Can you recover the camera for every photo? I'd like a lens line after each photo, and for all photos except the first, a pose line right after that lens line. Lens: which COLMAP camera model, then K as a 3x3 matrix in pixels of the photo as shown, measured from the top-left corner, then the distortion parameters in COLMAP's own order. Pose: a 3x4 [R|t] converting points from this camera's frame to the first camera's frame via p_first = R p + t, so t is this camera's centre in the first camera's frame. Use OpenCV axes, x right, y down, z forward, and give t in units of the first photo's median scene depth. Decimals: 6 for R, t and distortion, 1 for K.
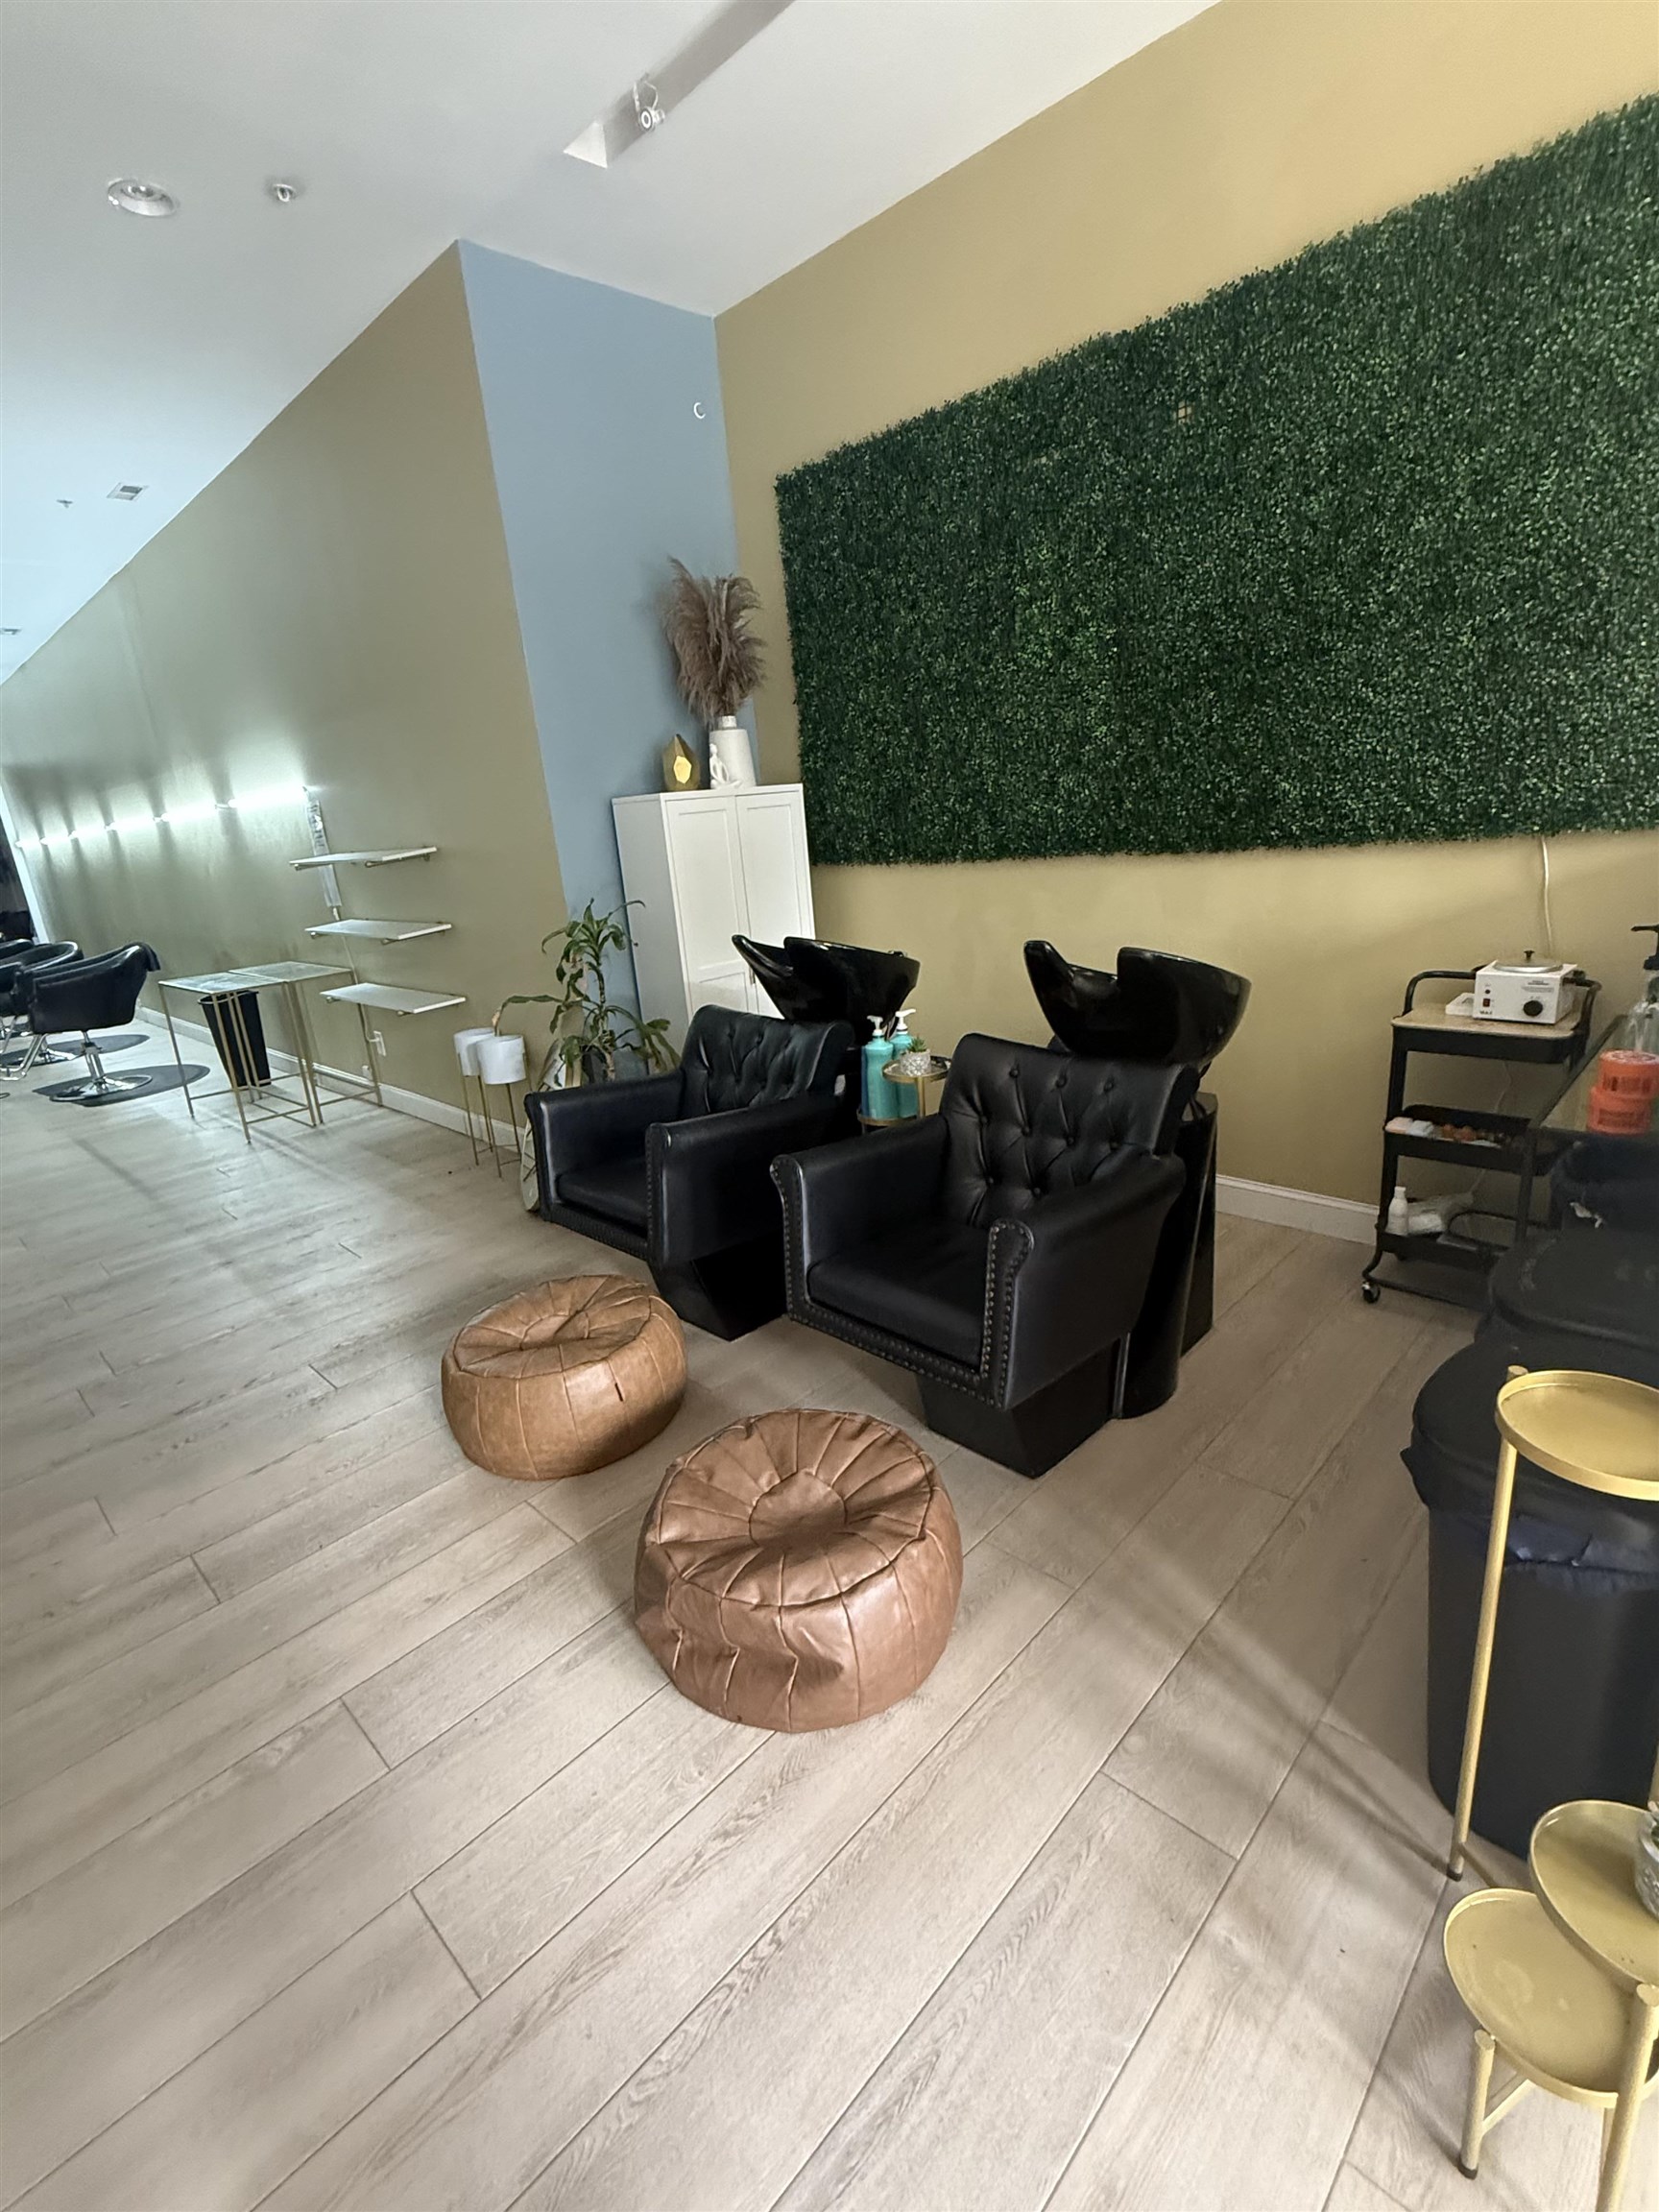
lens RADIAL K [[1012.4, 0, 836.6], [0, 1012.4, 1108.3], [0, 0, 1]] dist [-0.005240, -0.000153]
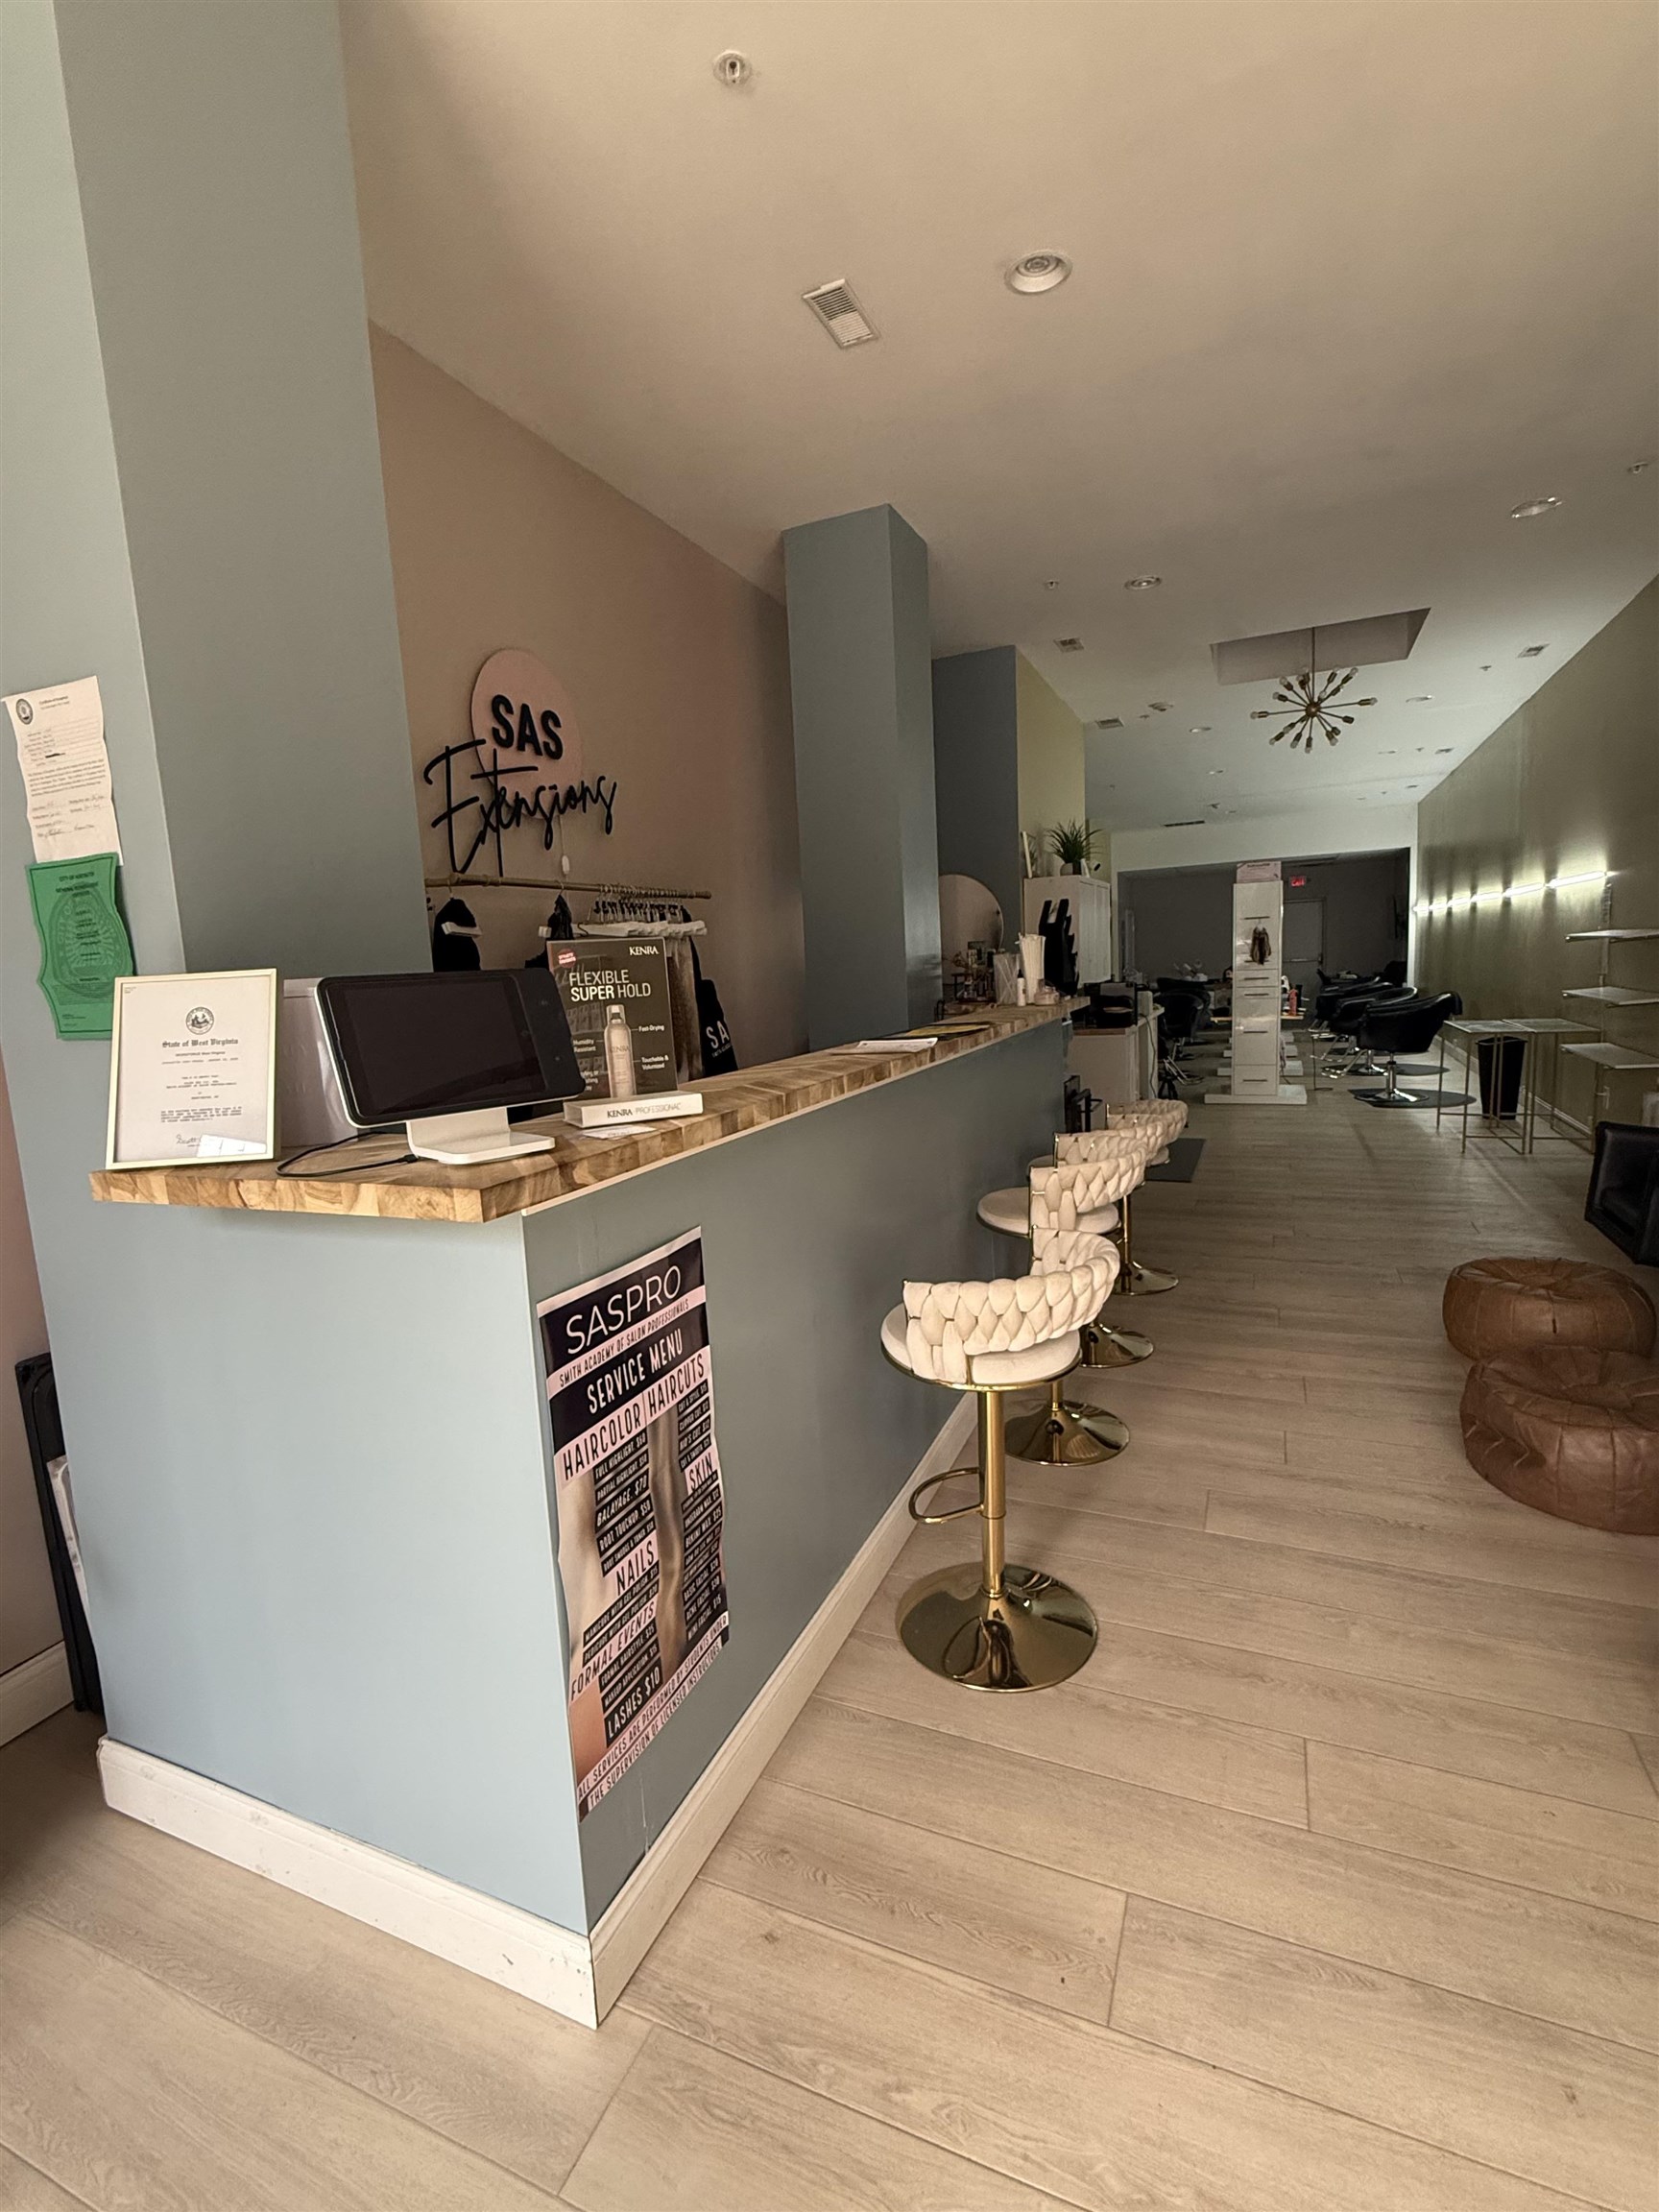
lens RADIAL K [[1012.4, 0, 831.4], [0, 1012.4, 1114.3], [0, 0, 1]] dist [-0.005240, -0.000153]
pose [[0.355380, 0.199350, -0.913216, 0.243989], [-0.244968, 0.962708, 0.114824, 0.032273], [0.902051, 0.182902, 0.390962, -0.187352]]
